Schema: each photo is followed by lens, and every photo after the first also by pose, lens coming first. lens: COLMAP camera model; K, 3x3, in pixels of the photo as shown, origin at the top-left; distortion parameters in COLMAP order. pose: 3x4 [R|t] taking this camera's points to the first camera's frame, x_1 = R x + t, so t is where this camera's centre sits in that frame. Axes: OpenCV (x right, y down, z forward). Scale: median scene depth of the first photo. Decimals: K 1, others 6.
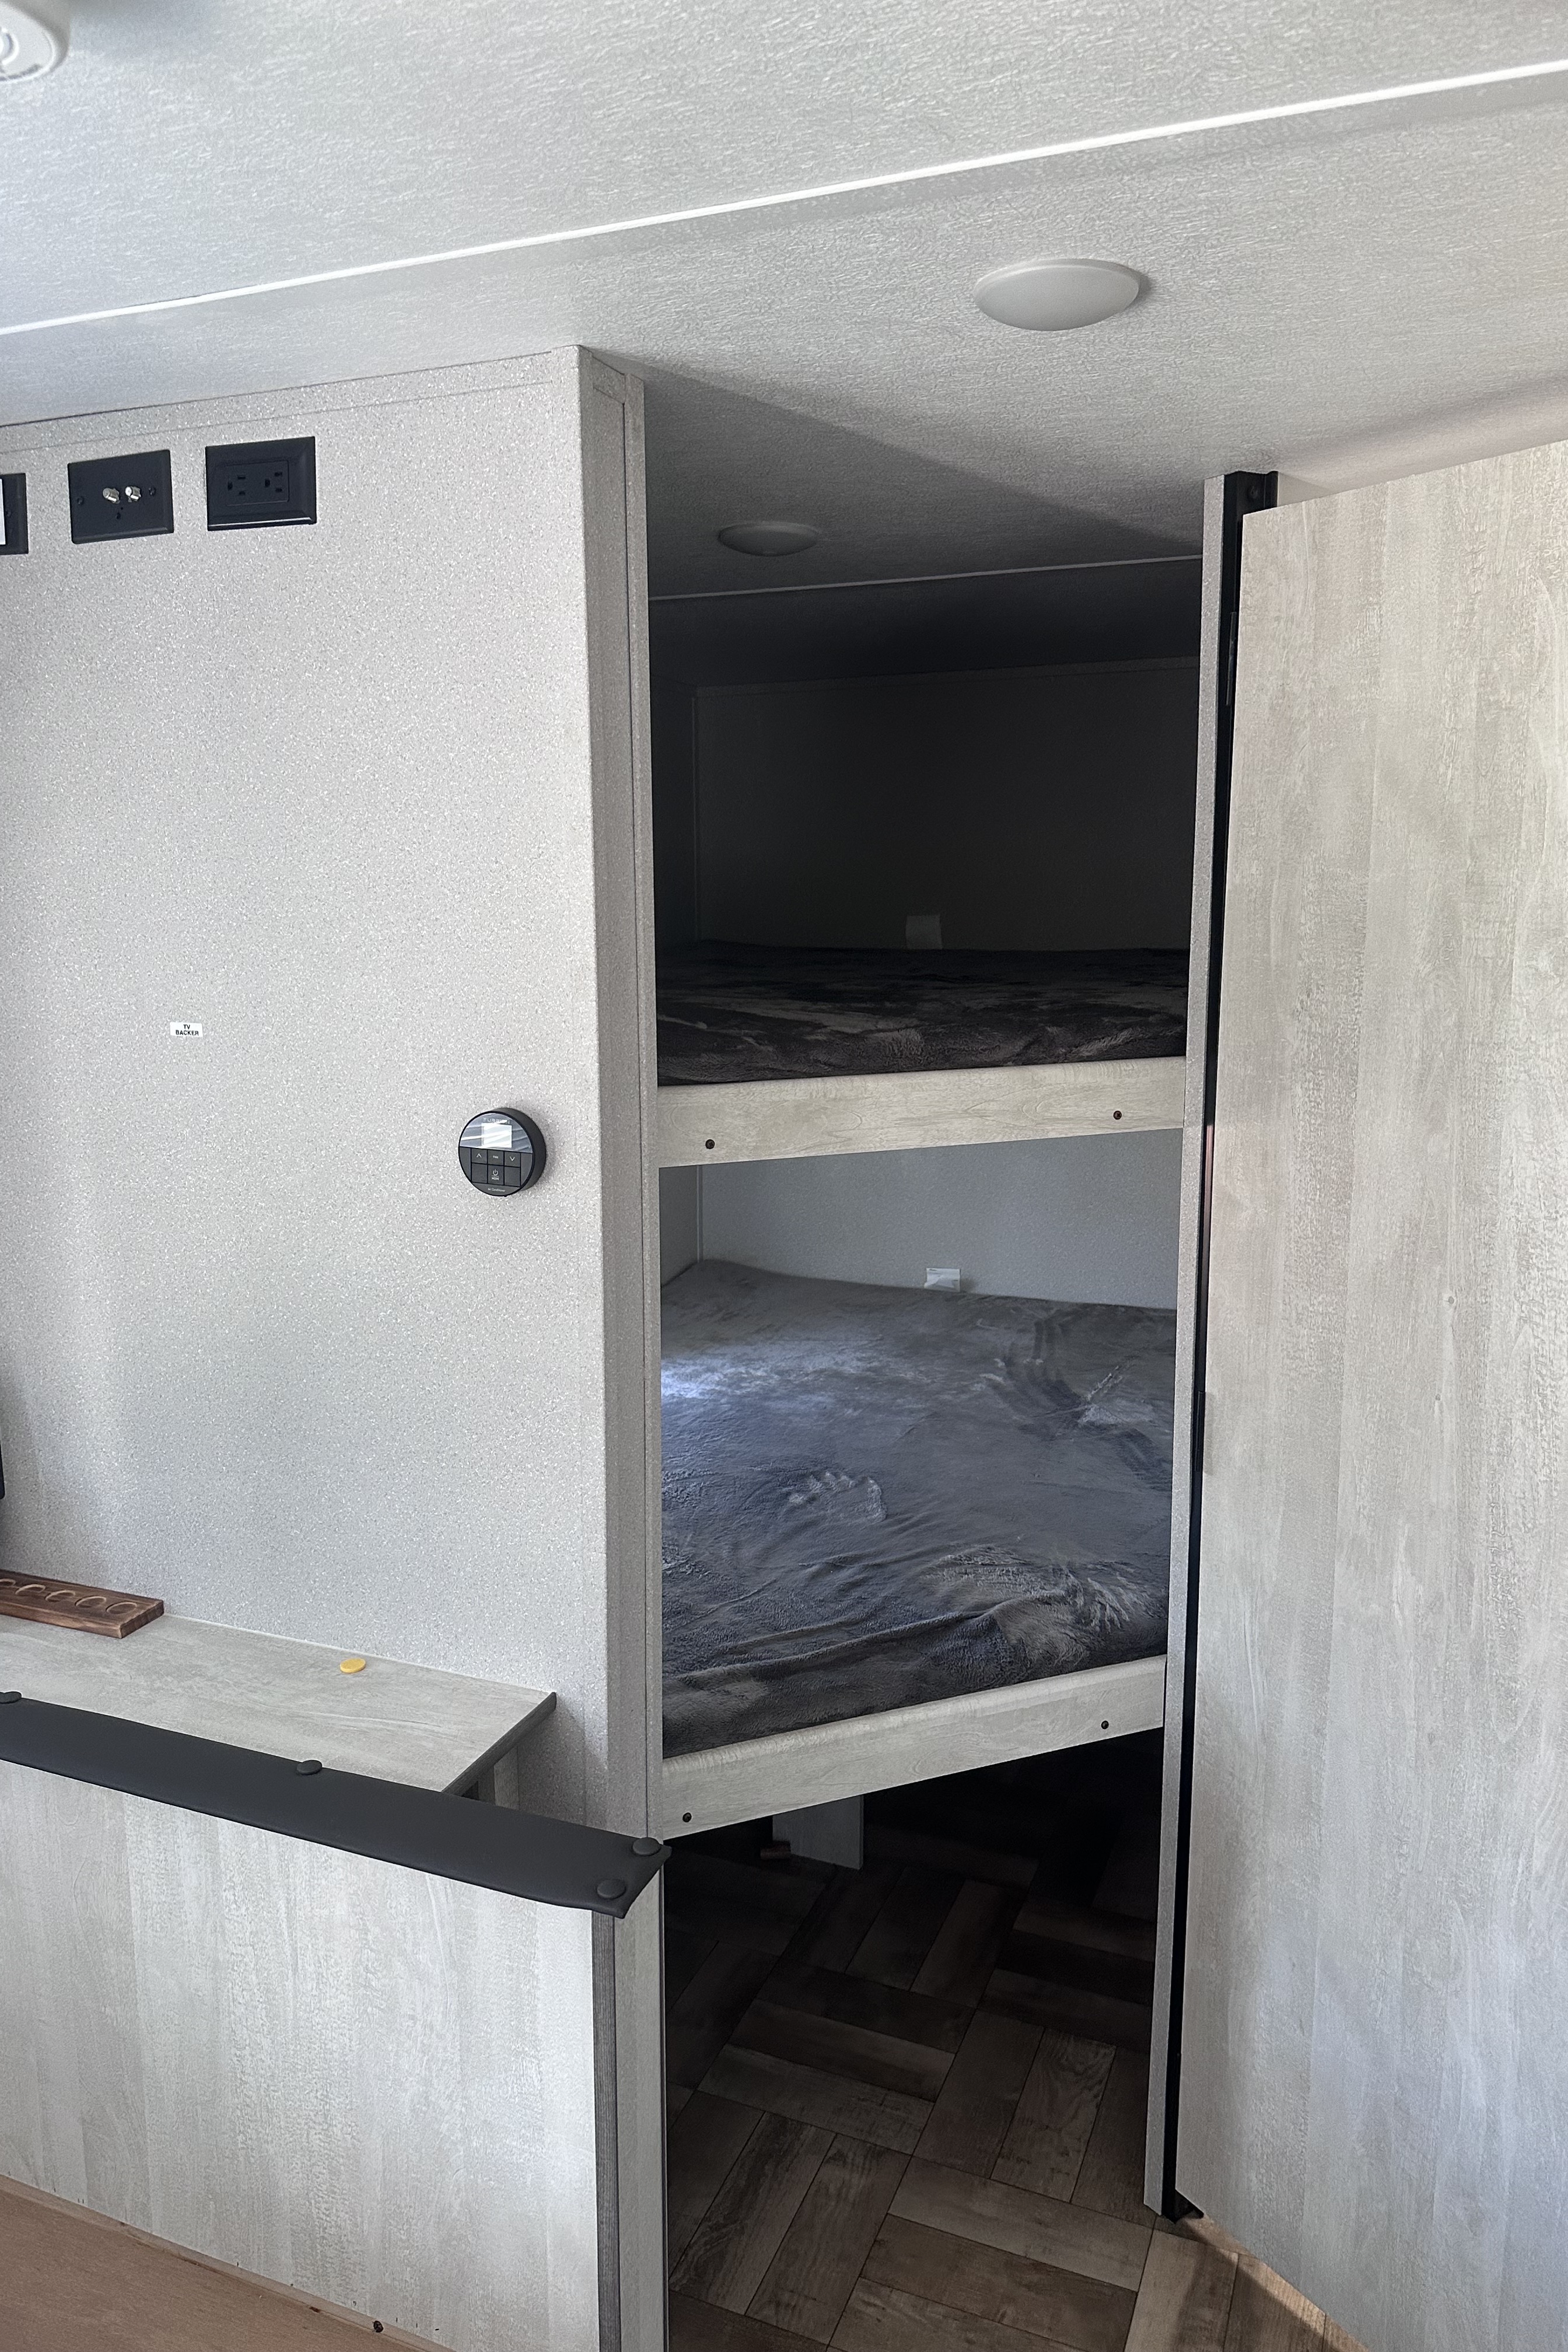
lens RADIAL K [[1643.7, 0, 784.0], [0, 1643.7, 1176.0], [0, 0, 1]] dist [0.010171, 0.004021]
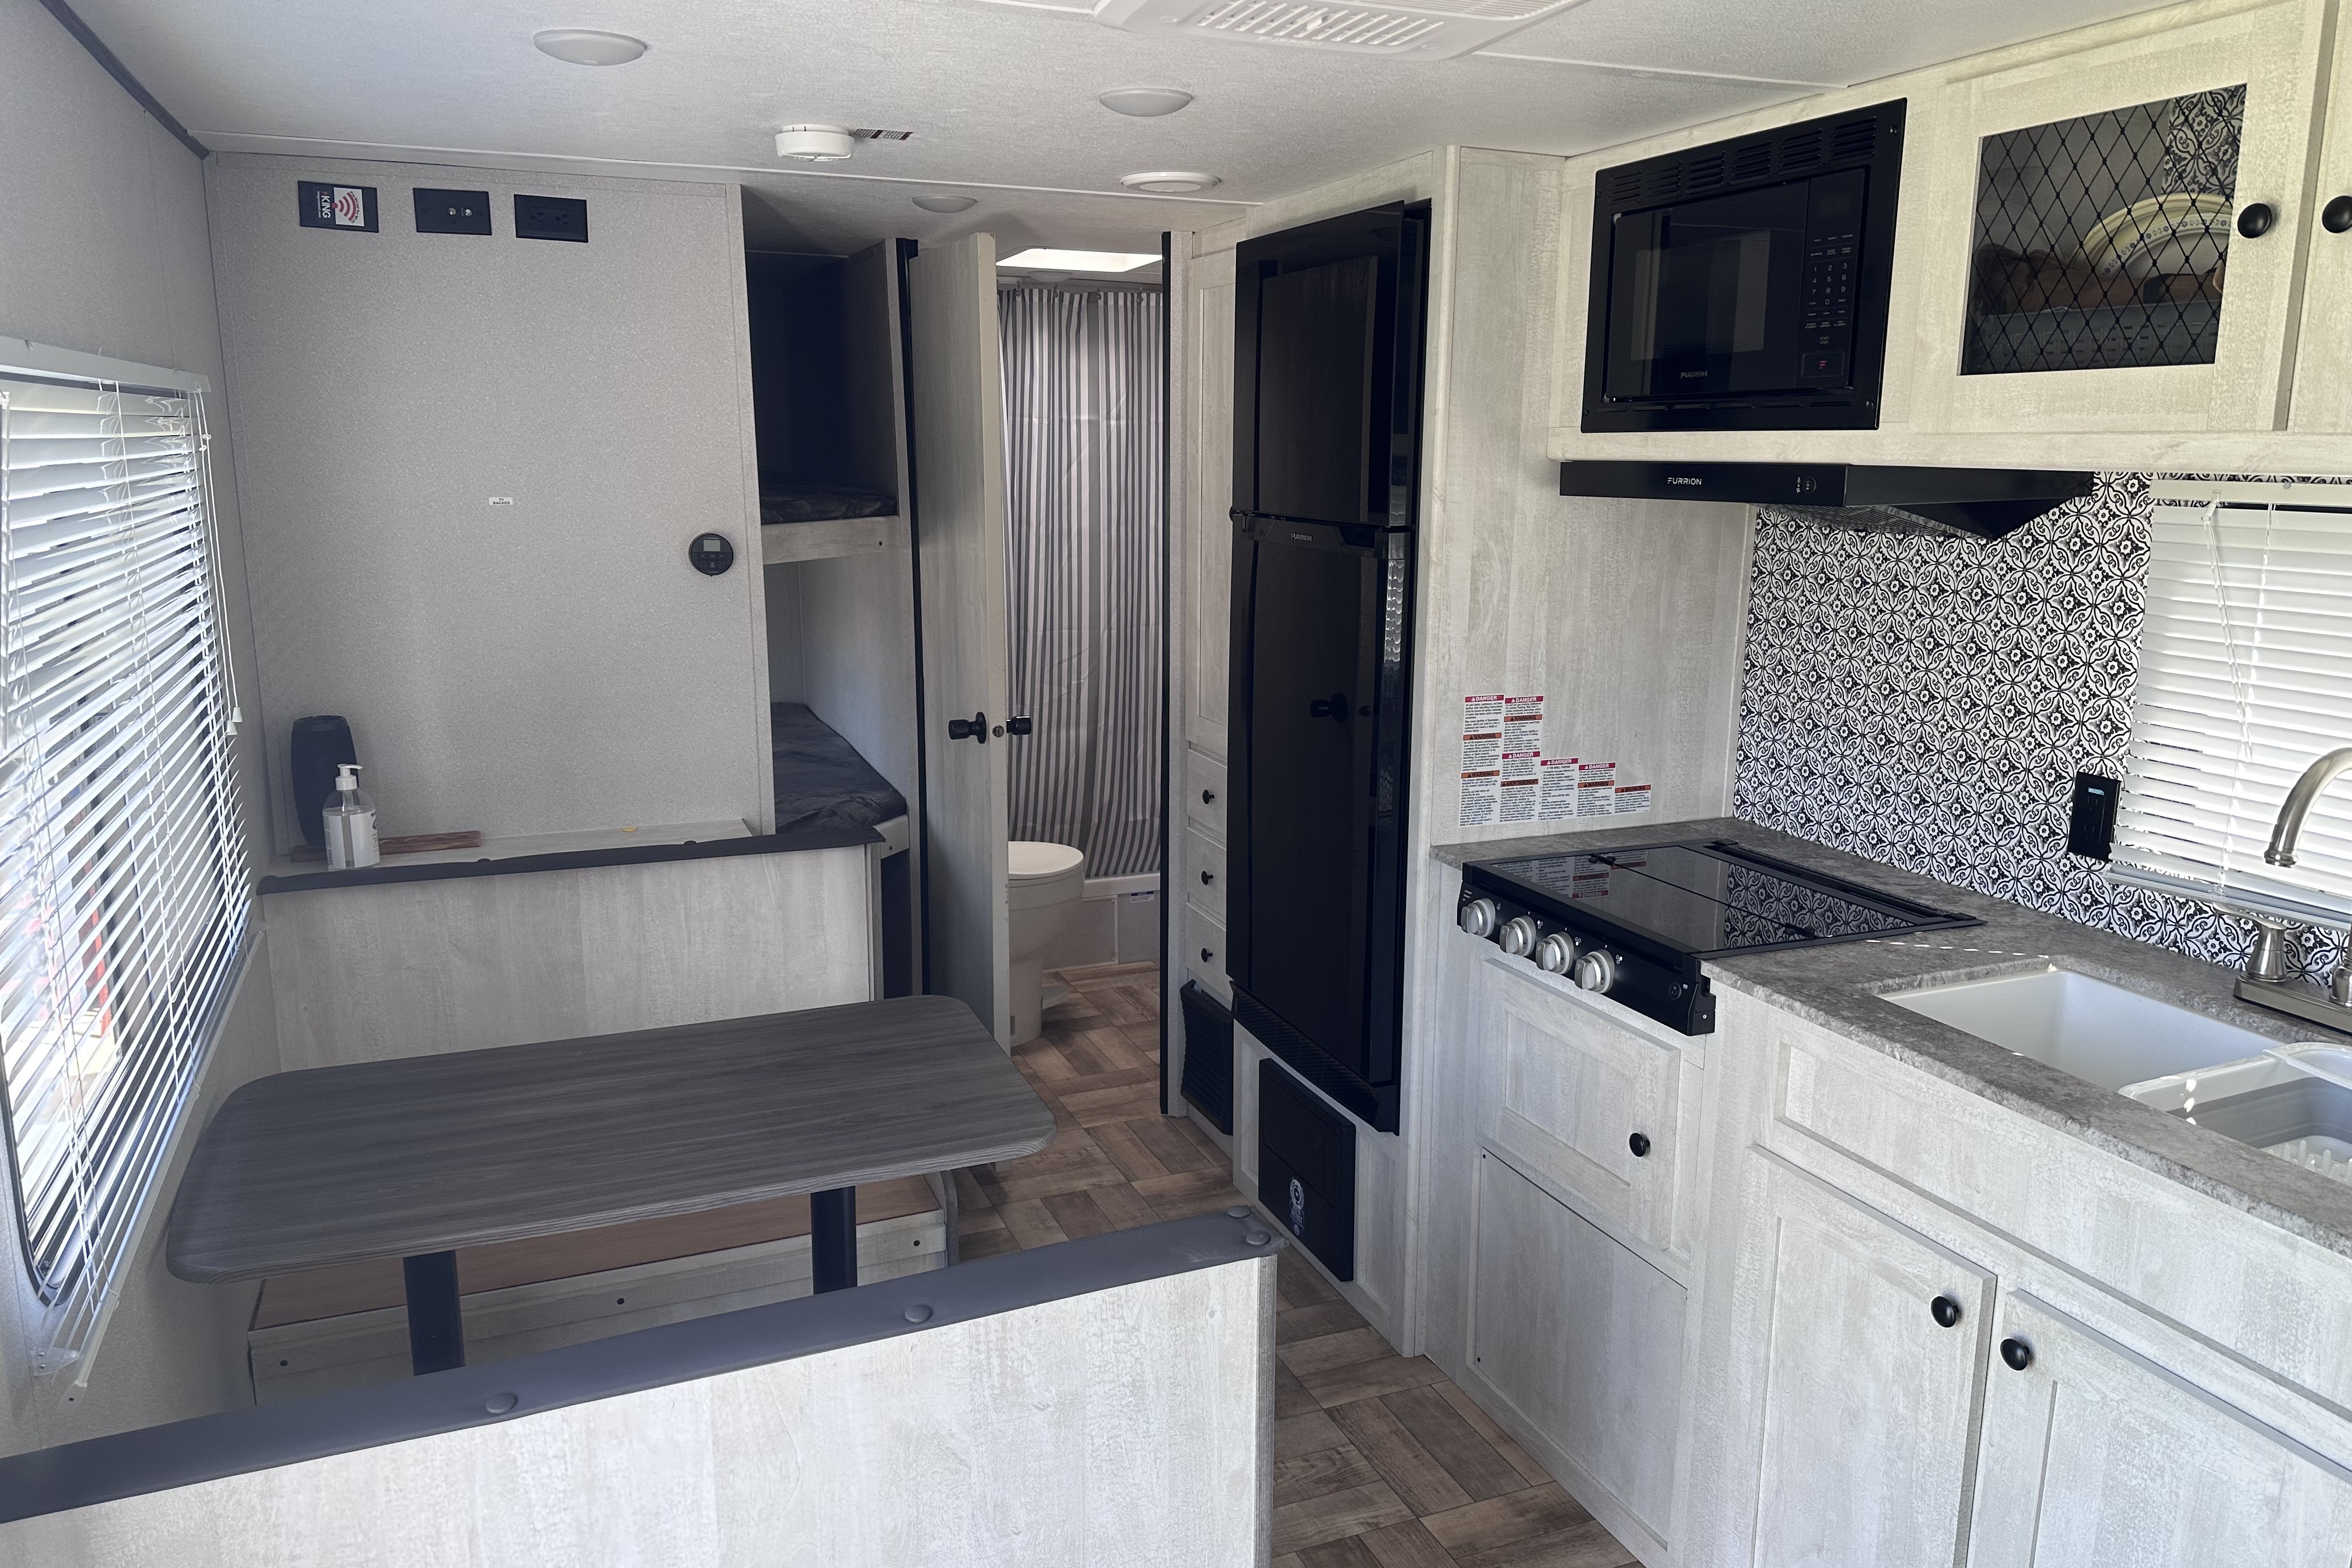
lens RADIAL K [[1641.2, 0, 1176.0], [0, 1641.2, 784.0], [0, 0, 1]] dist [-0.004620, -0.003540]
pose [[0.711505, -0.131448, 0.690277, -1.222175], [0.106751, 0.991165, 0.078713, 0.173508], [-0.694525, 0.017683, 0.719251, -0.907301]]
